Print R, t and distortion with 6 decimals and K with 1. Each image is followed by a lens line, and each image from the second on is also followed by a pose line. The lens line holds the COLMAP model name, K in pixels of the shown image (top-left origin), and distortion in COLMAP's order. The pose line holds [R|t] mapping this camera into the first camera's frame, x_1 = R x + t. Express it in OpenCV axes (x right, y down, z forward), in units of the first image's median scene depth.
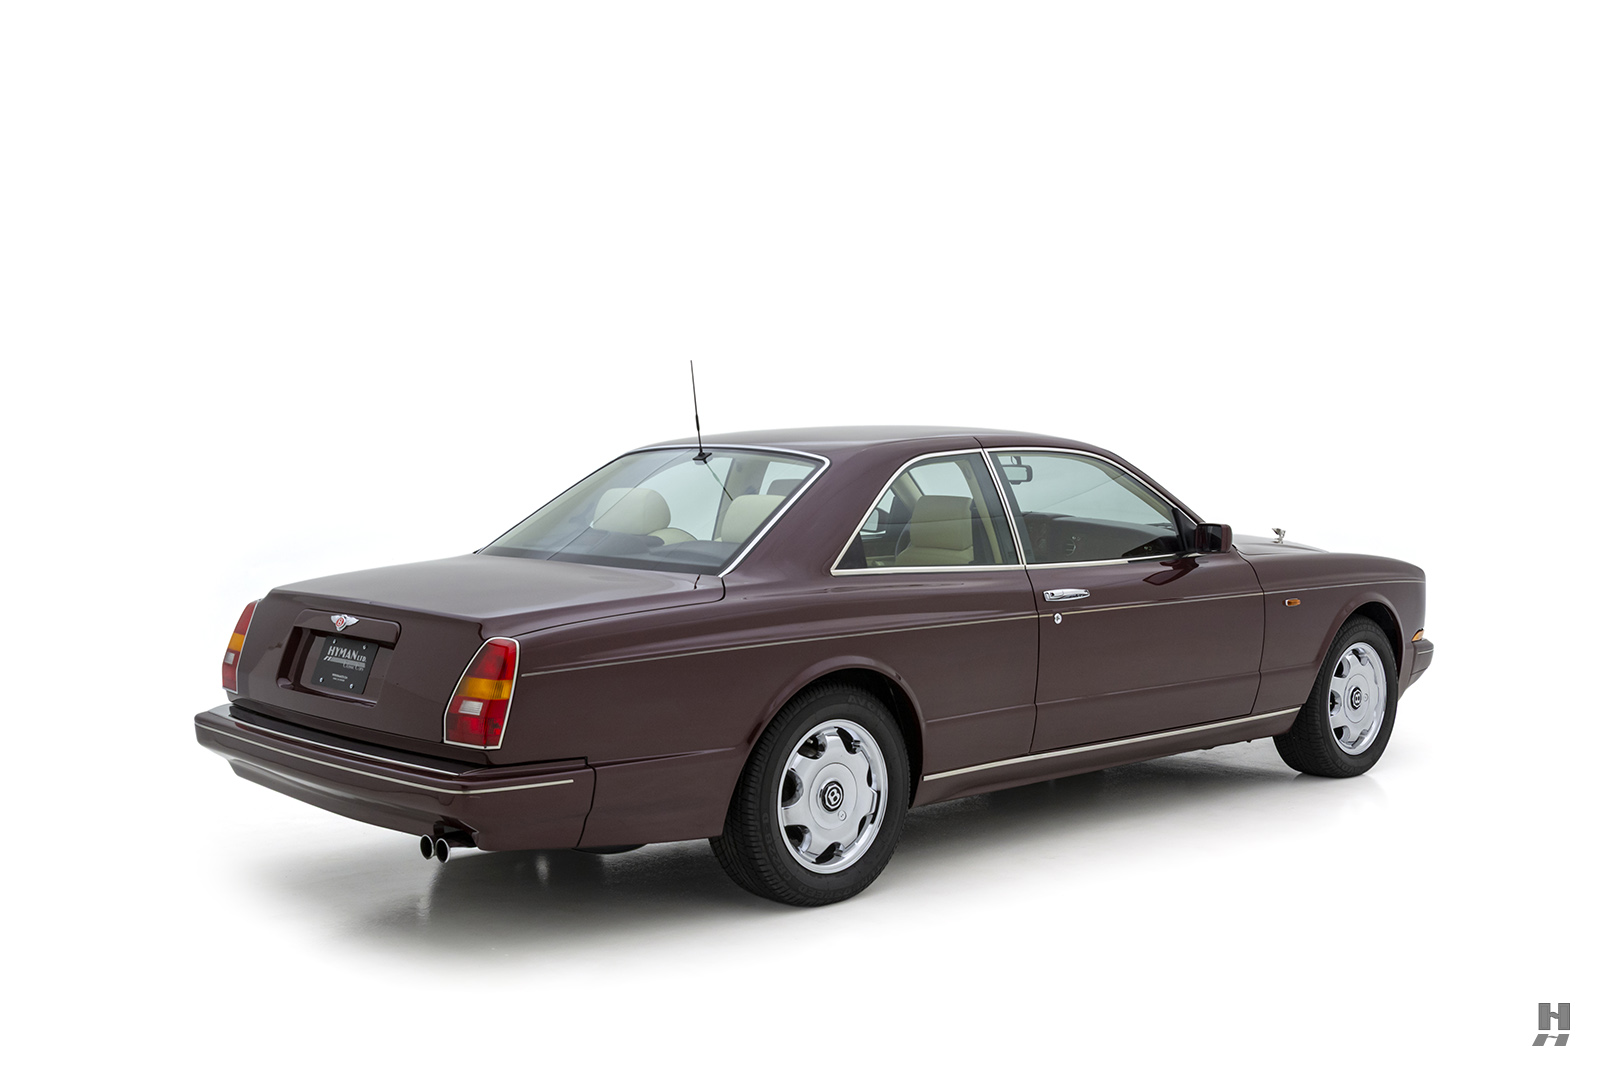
lens RADIAL K [[1723.8, 0, 800.0], [0, 1723.8, 533.5], [0, 0, 1]] dist [-0.008528, -0.002035]
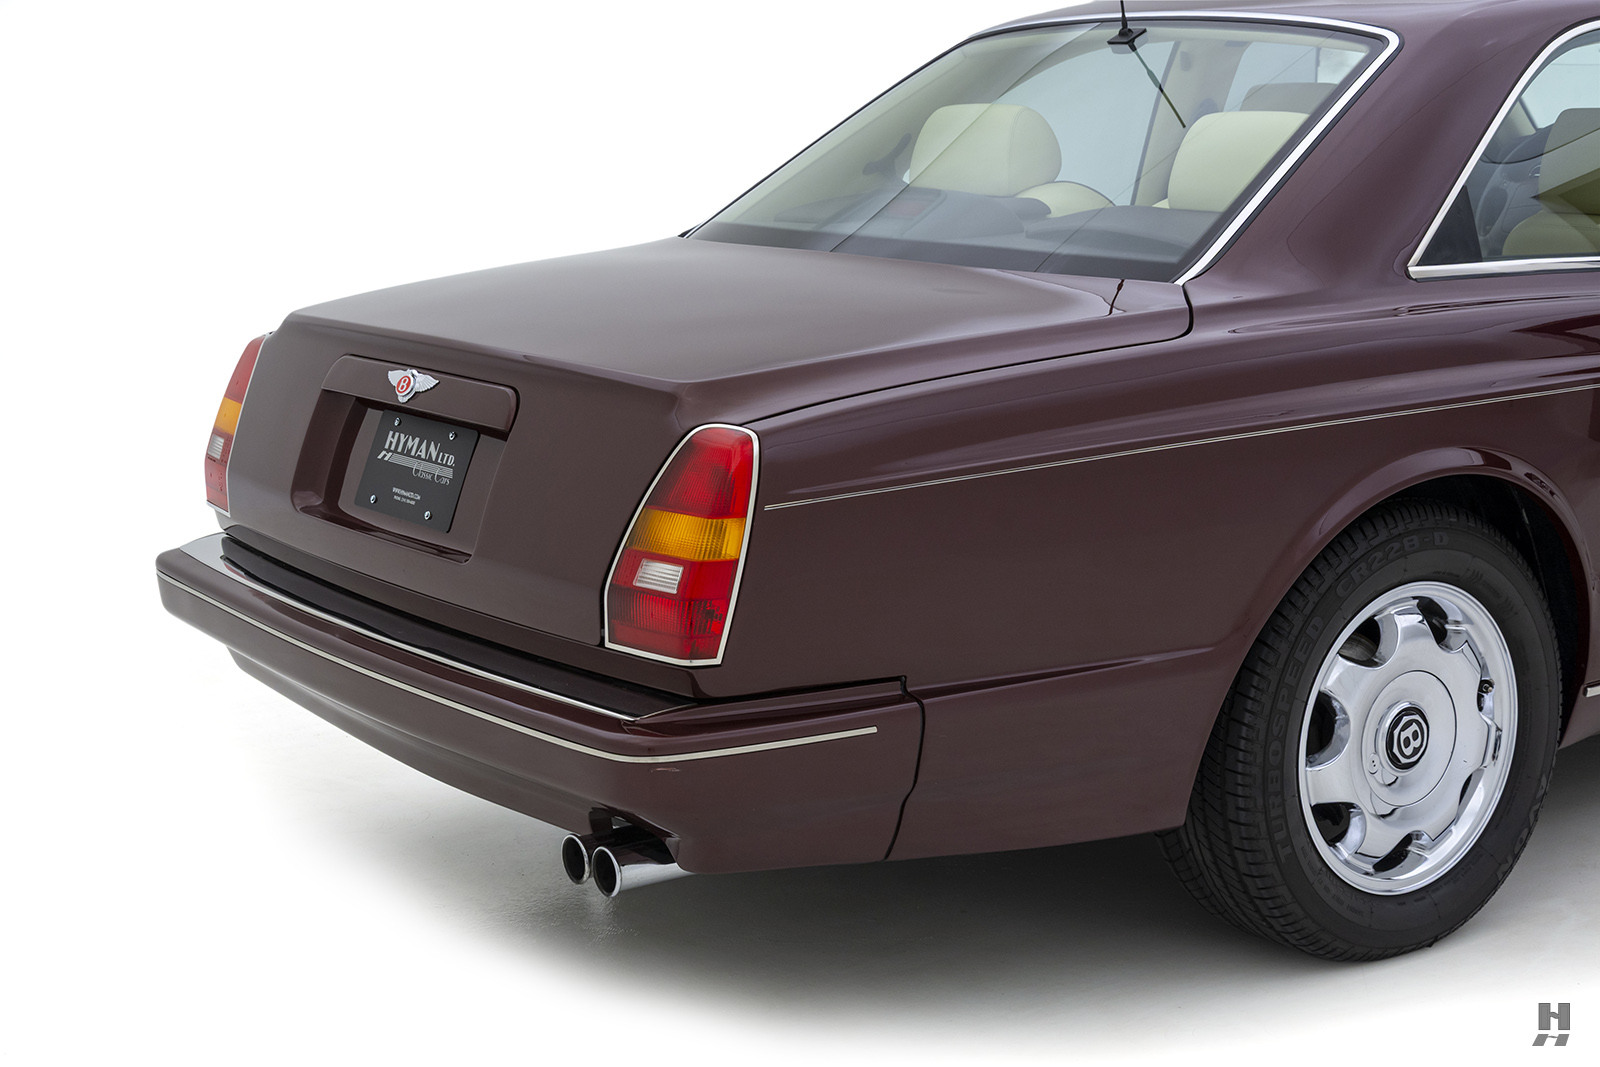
lens RADIAL K [[2581.7, 0, 800.0], [0, 2581.7, 533.5], [0, 0, 1]] dist [-0.016660, 0.008630]
pose [[0.987409, 0.008624, -0.157956, -0.036544], [0.012387, 0.991232, 0.131552, -0.001830], [0.157705, -0.131852, 0.978644, 0.277424]]
